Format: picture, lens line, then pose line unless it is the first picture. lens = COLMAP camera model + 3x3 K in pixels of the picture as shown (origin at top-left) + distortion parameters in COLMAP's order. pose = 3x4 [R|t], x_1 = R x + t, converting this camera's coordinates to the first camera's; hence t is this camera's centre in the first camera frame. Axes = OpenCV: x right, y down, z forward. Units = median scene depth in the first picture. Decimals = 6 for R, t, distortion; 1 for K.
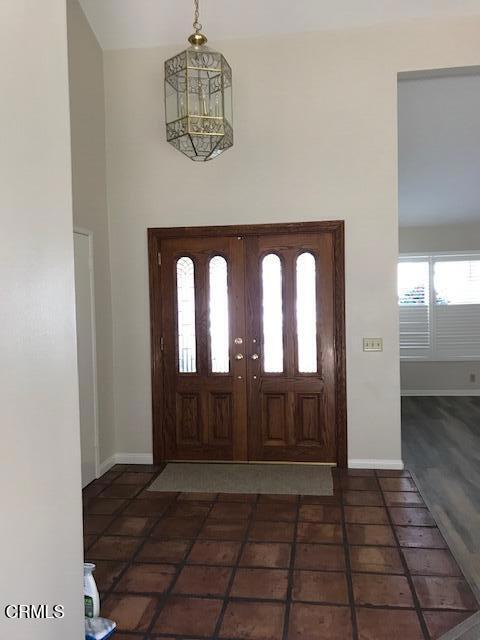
lens RADIAL K [[528.8, 0, 241.1], [0, 528.8, 320.7], [0, 0, 1]] dist [0.030534, -0.024684]
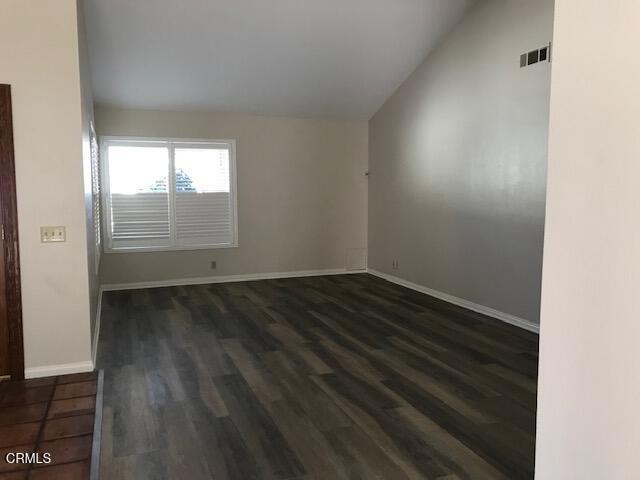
lens RADIAL K [[528.8, 0, 318.0], [0, 528.8, 238.4], [0, 0, 1]] dist [0.030534, -0.024684]
pose [[0.877536, -0.026786, 0.478762, 0.210292], [0.003314, 0.998753, 0.049805, 0.010470], [-0.479500, -0.042119, 0.876531, 0.031654]]
